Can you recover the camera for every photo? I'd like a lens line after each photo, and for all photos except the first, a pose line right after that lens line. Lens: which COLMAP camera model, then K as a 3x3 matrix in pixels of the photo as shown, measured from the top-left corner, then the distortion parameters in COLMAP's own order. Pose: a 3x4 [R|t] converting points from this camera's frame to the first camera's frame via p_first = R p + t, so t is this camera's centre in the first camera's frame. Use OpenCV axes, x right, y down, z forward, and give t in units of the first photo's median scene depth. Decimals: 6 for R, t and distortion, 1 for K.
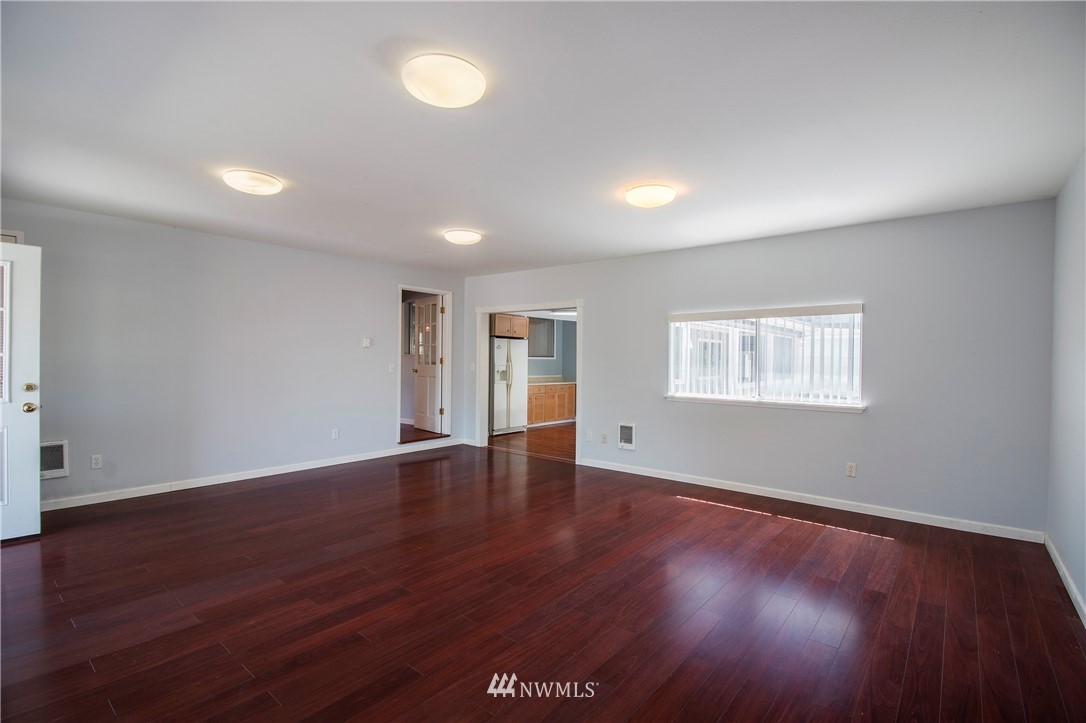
lens RADIAL K [[503.9, 0, 546.0], [0, 503.9, 365.0], [0, 0, 1]] dist [0.003429, -0.010691]
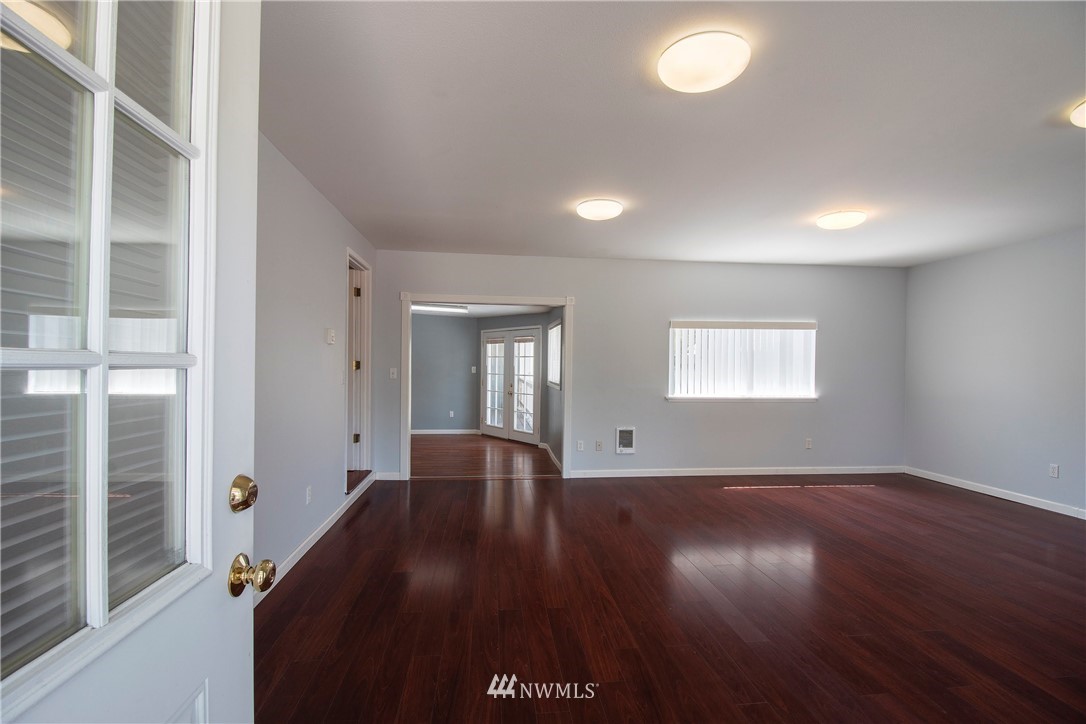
lens RADIAL K [[503.9, 0, 546.0], [0, 503.9, 365.5], [0, 0, 1]] dist [0.003429, -0.010691]
pose [[0.693242, -0.006220, 0.720678, -0.612244], [0.006782, 0.999975, 0.002107, -0.008727], [-0.720673, 0.003427, 0.693267, 0.395216]]
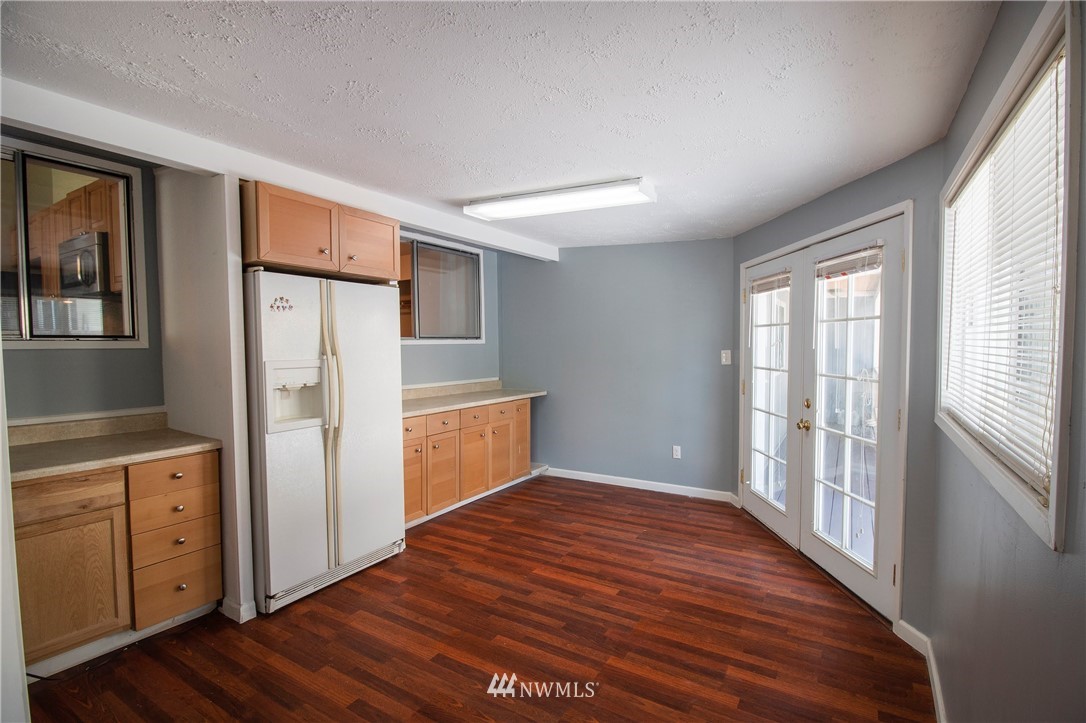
lens RADIAL K [[499.2, 0, 543.3], [0, 499.2, 365.6], [0, 0, 1]] dist [-0.002079, -0.000678]
pose [[0.991483, -0.025719, 0.127670, 0.024052], [0.021602, 0.999204, 0.033530, -0.010331], [-0.128431, -0.030486, 0.991250, 0.998156]]
